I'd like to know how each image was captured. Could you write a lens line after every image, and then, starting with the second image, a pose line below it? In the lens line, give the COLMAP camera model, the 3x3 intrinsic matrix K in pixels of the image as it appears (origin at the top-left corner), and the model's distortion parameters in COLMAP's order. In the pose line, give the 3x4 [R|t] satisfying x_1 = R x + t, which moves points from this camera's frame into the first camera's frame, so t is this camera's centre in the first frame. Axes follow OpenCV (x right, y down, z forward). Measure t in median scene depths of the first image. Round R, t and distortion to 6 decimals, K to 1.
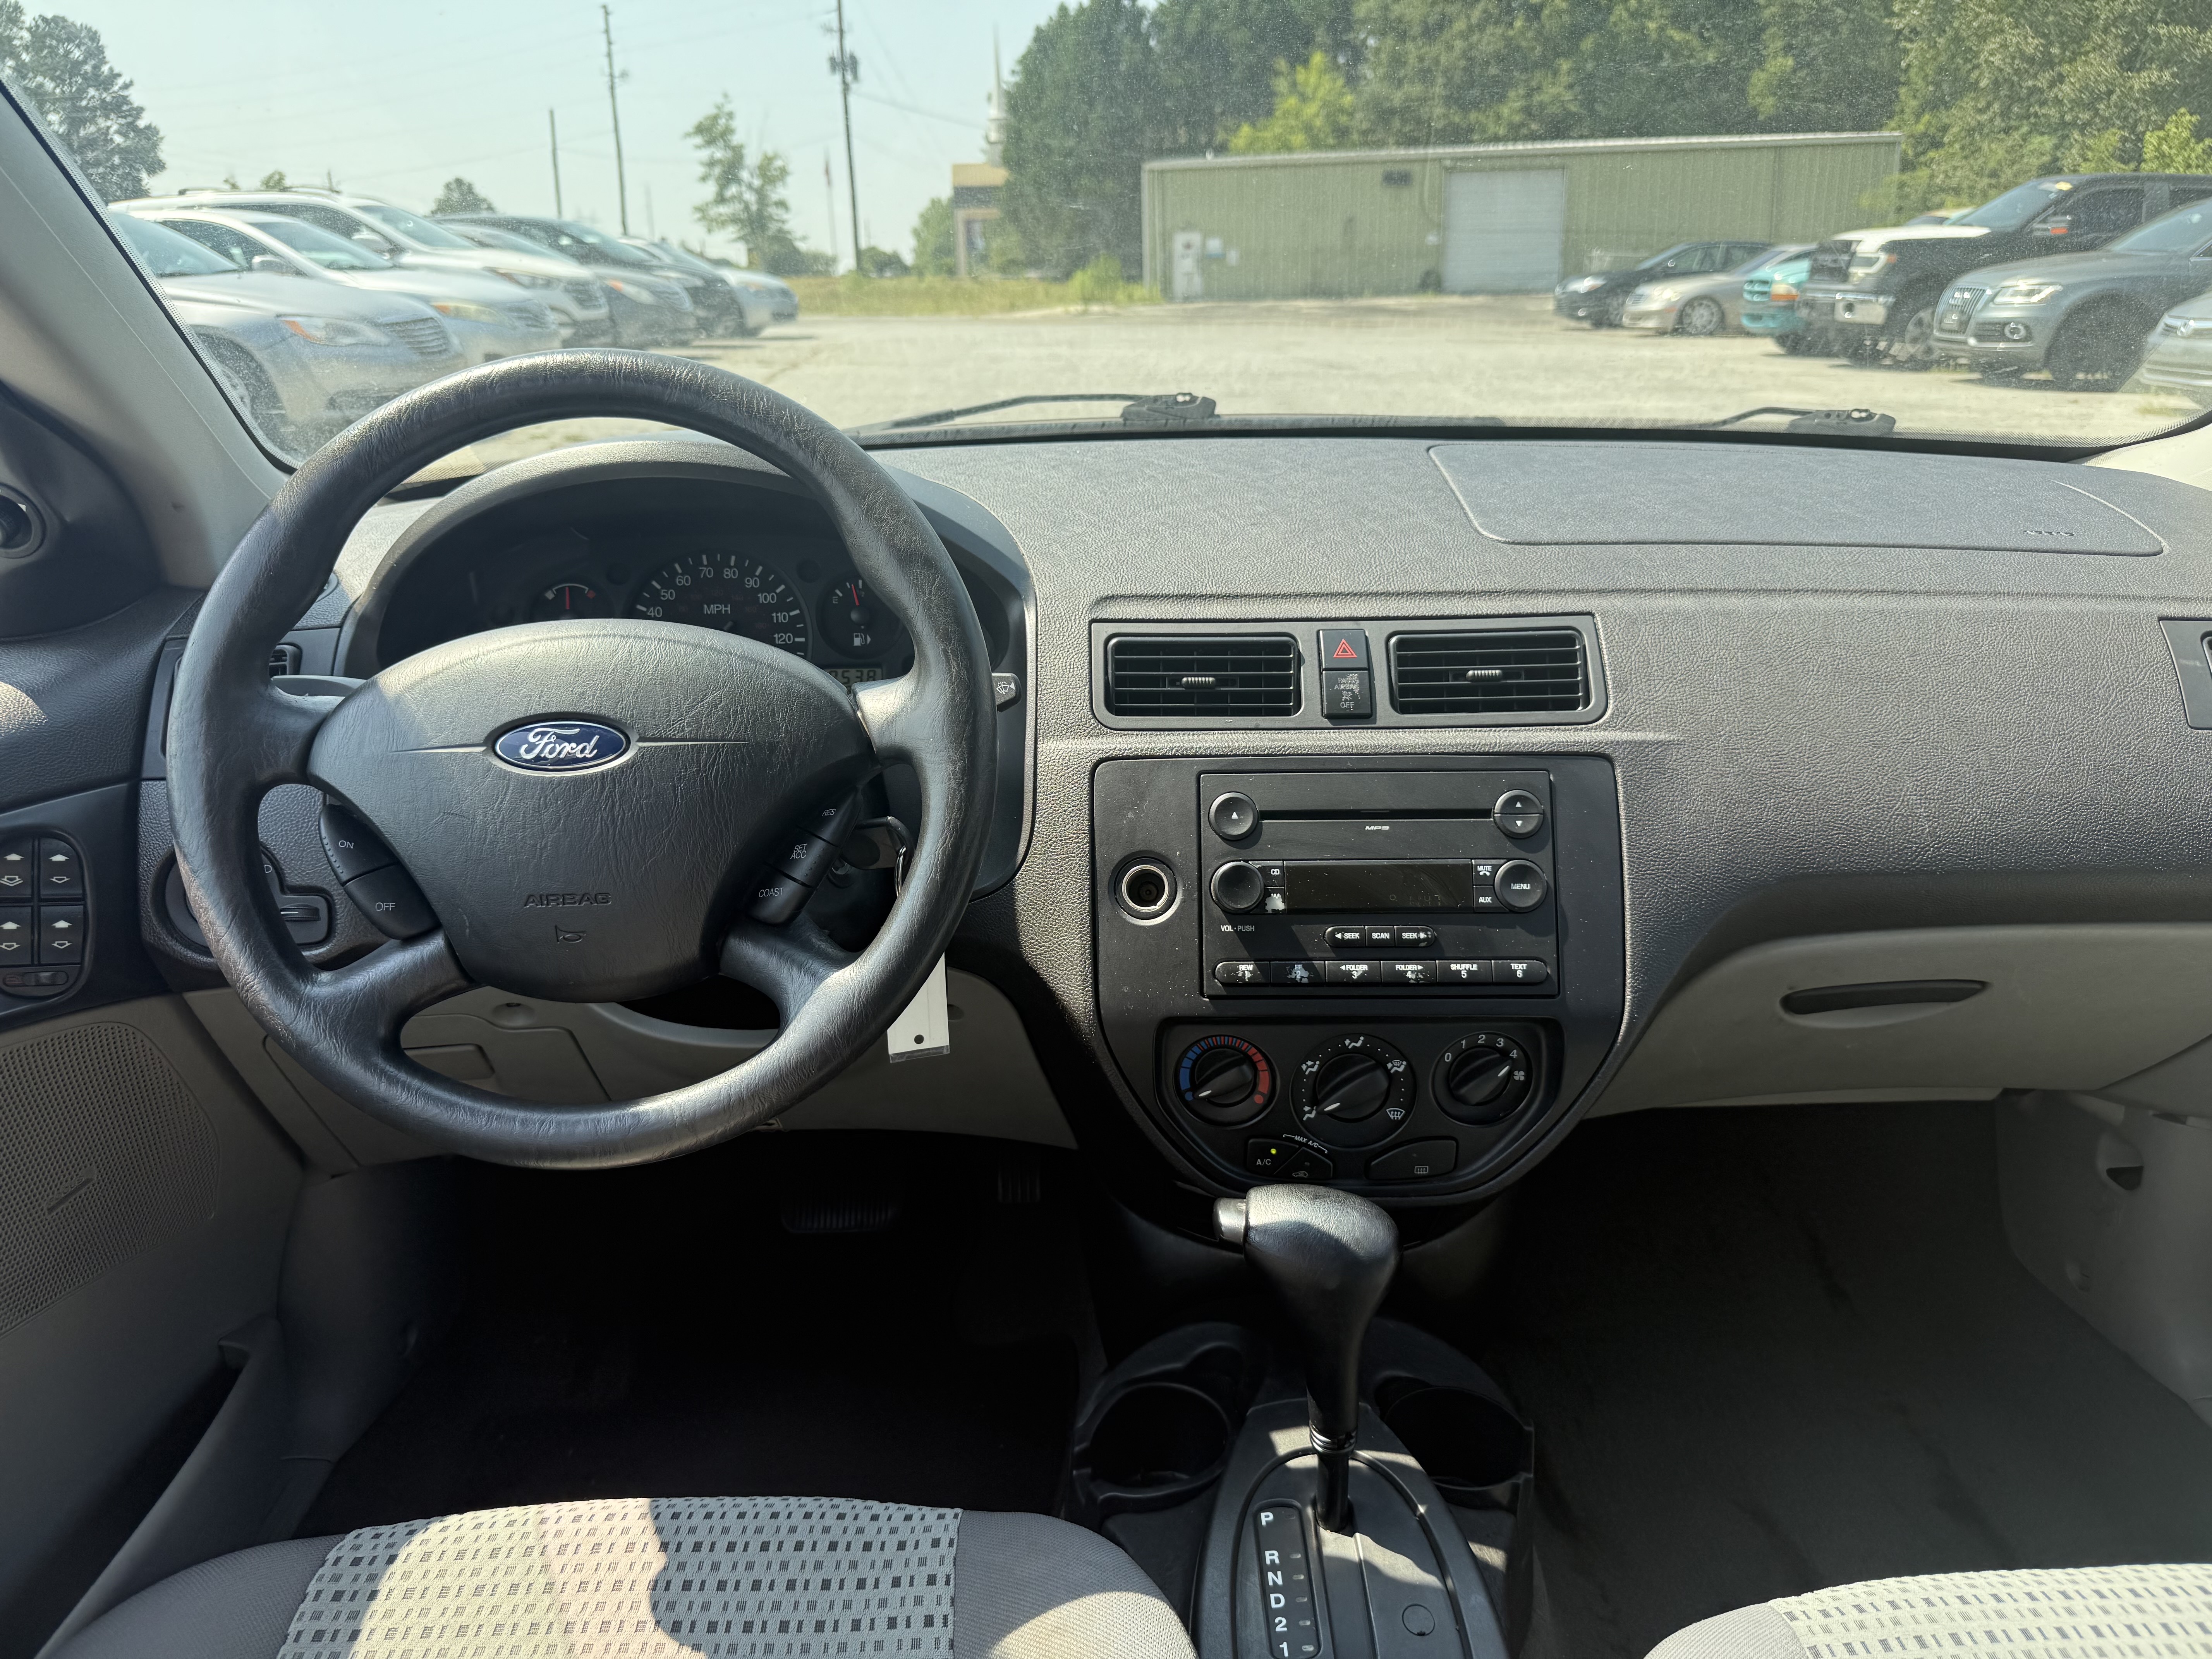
lens RADIAL K [[1560.2, 0, 1152.6], [0, 1560.2, 832.6], [0, 0, 1]] dist [-0.052146, 0.034416]
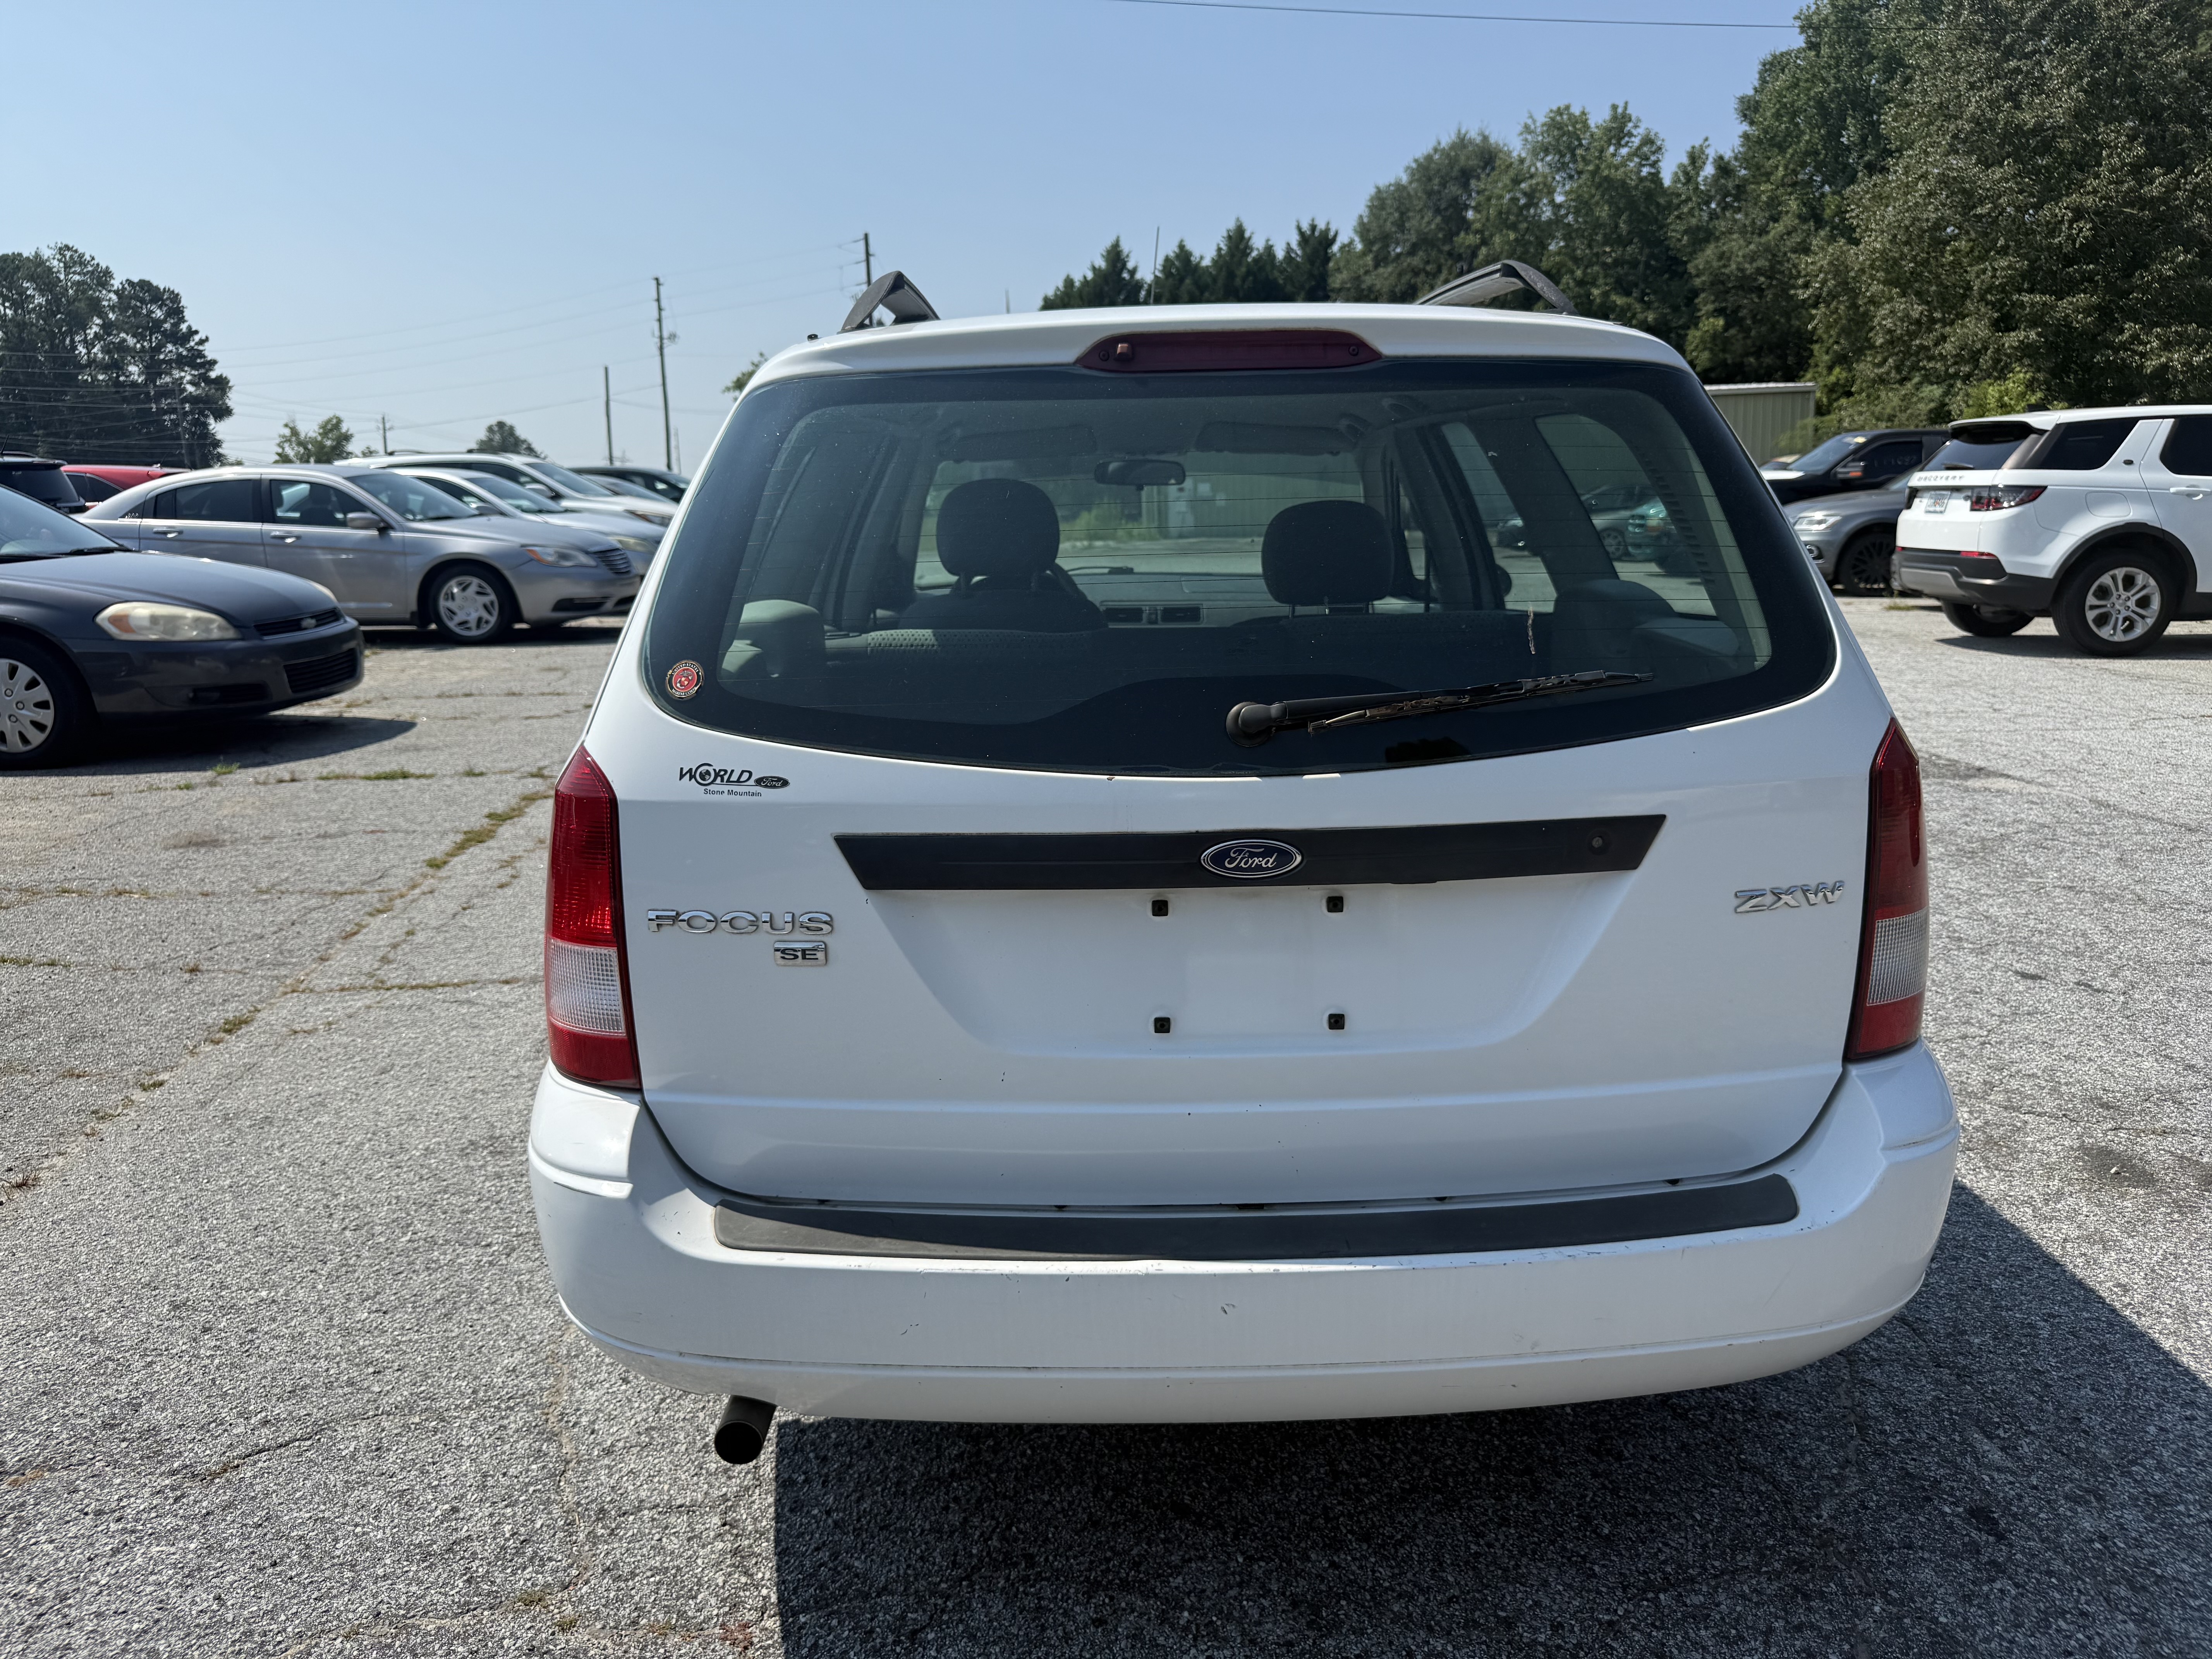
lens RADIAL K [[1567.7, 0, 1106.0], [0, 1567.7, 829.5], [0, 0, 1]] dist [-0.011557, 0.002115]
pose [[0.999453, 0.000053, -0.033079, 0.004690], [-0.004780, 0.989732, -0.142852, 0.041590], [0.032732, 0.142932, 0.989191, -0.123575]]
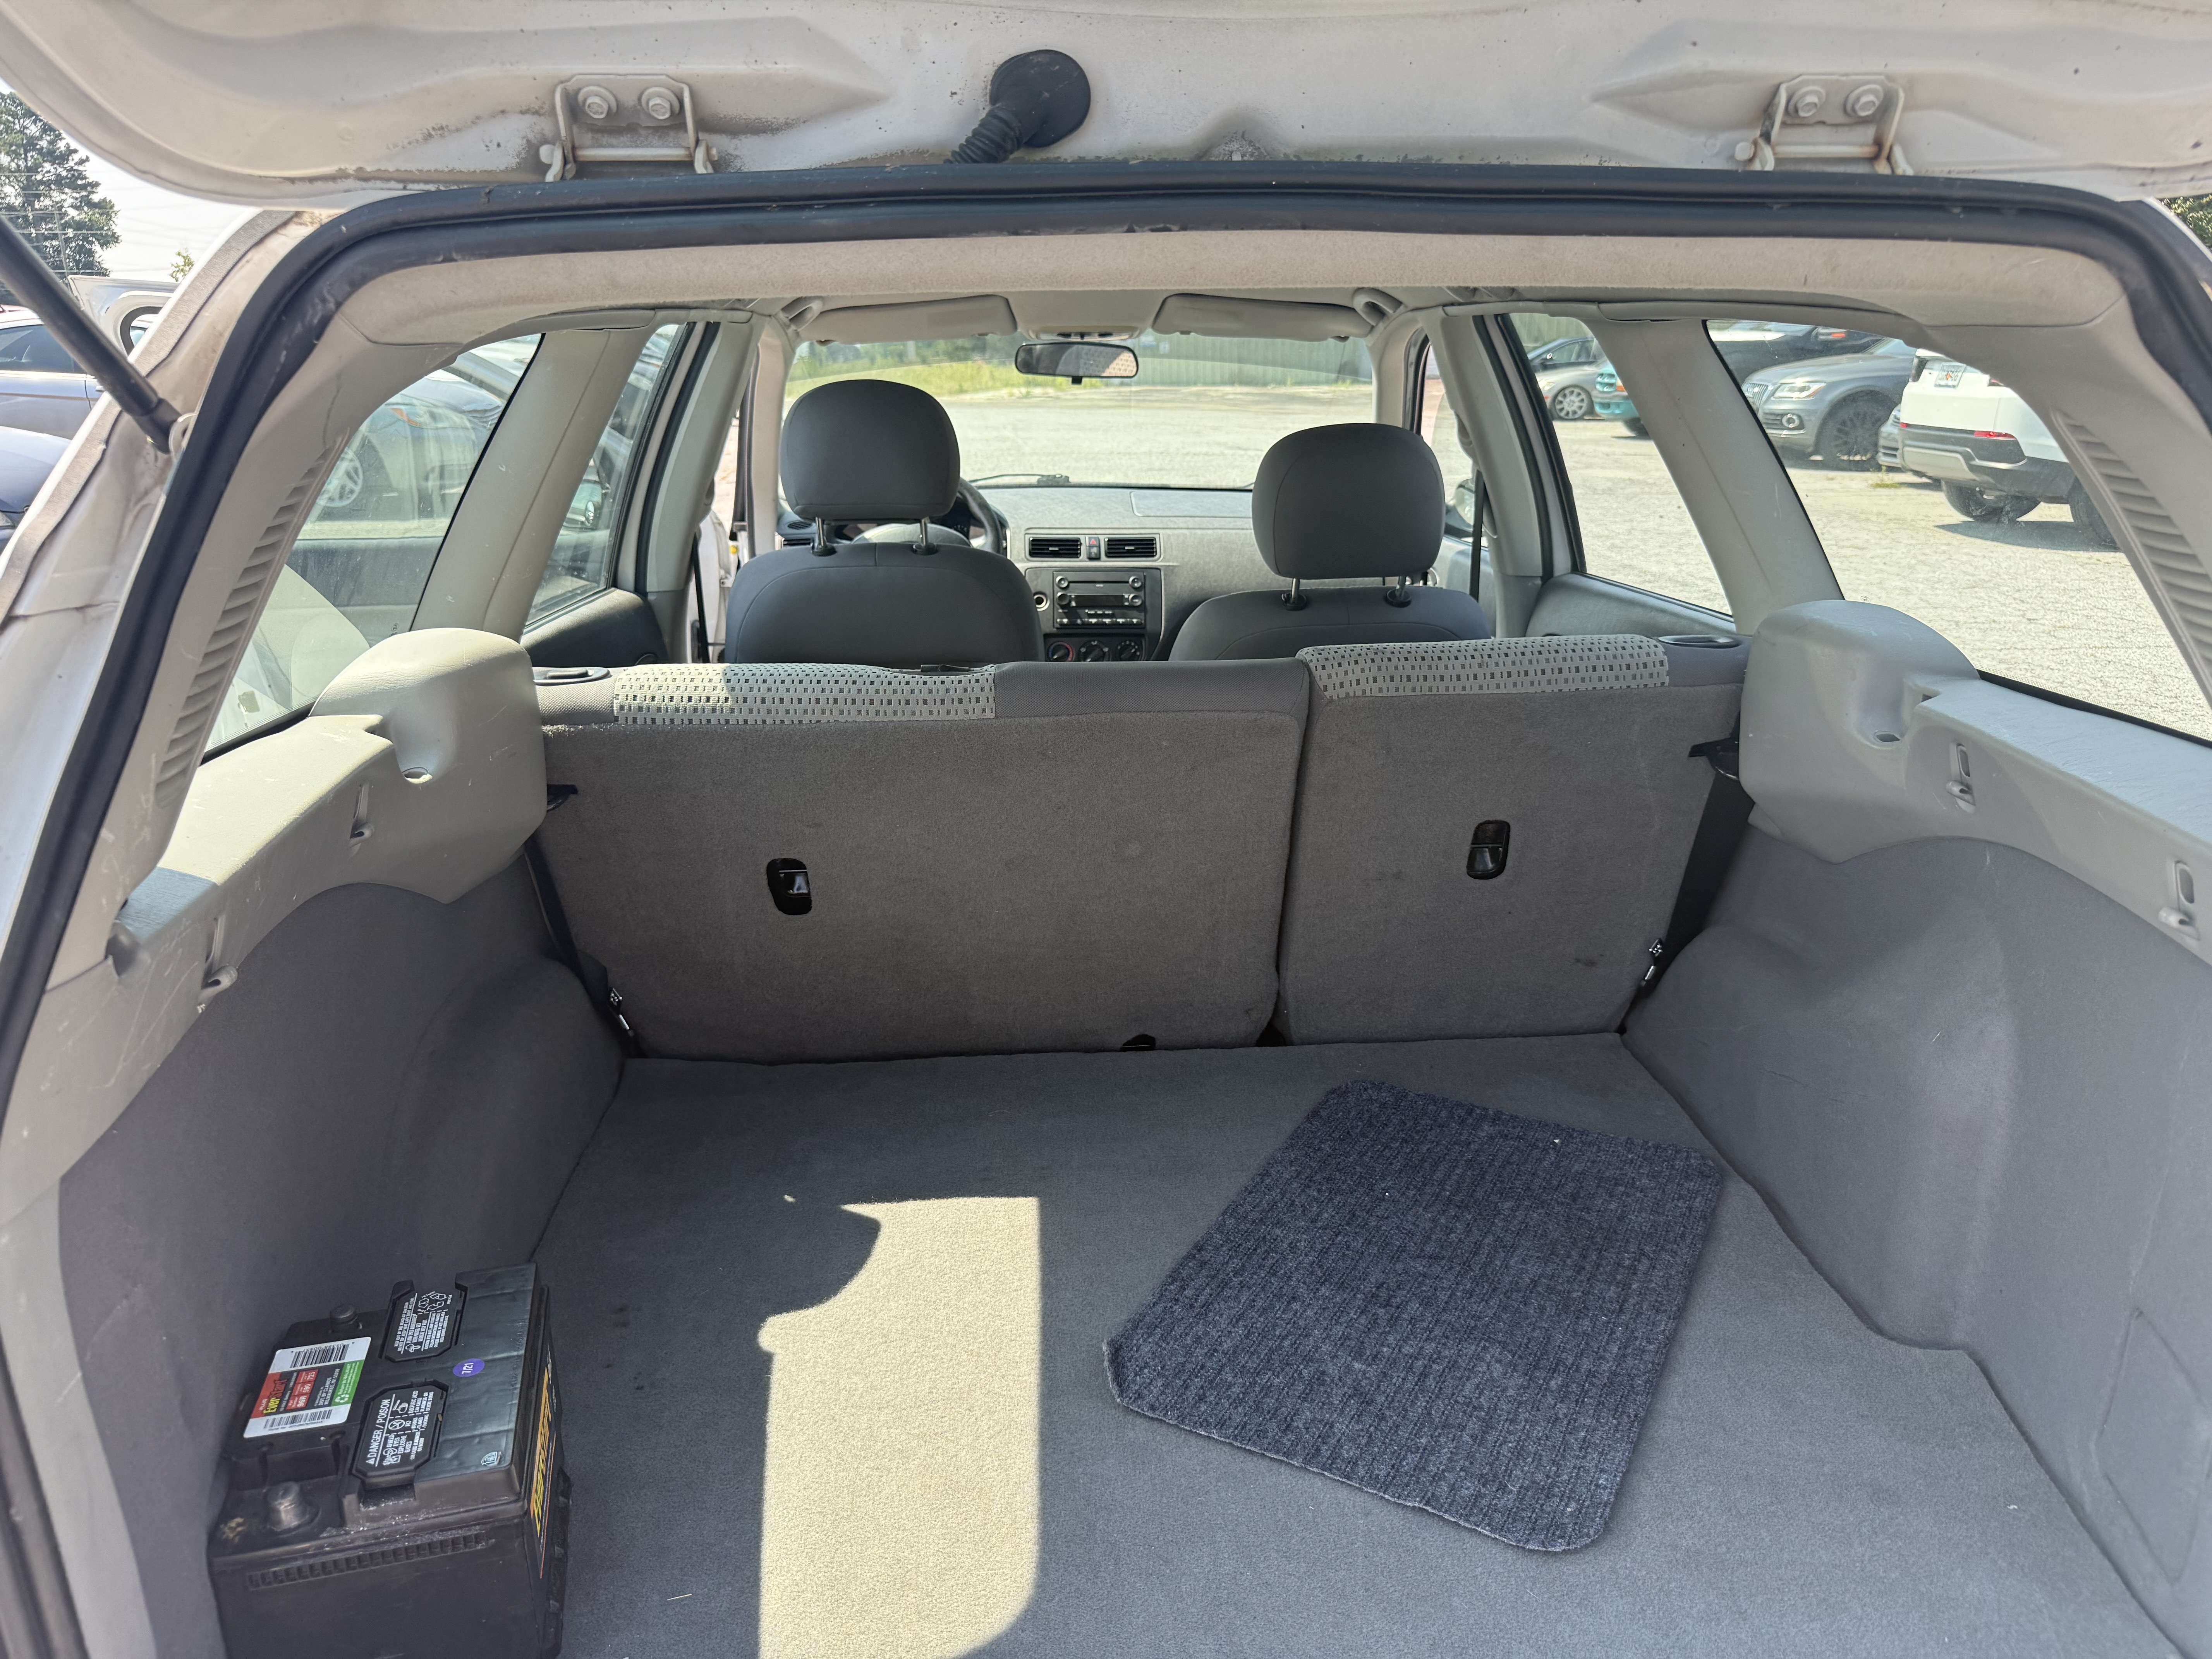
lens RADIAL K [[1552.4, 0, 1110.7], [0, 1552.4, 840.5], [0, 0, 1]] dist [-0.005245, -0.004330]
pose [[0.999942, 0.001699, 0.010624, 0.004135], [-0.001259, 0.999144, -0.041355, 0.024733], [-0.010685, 0.041339, 0.999088, -0.088570]]
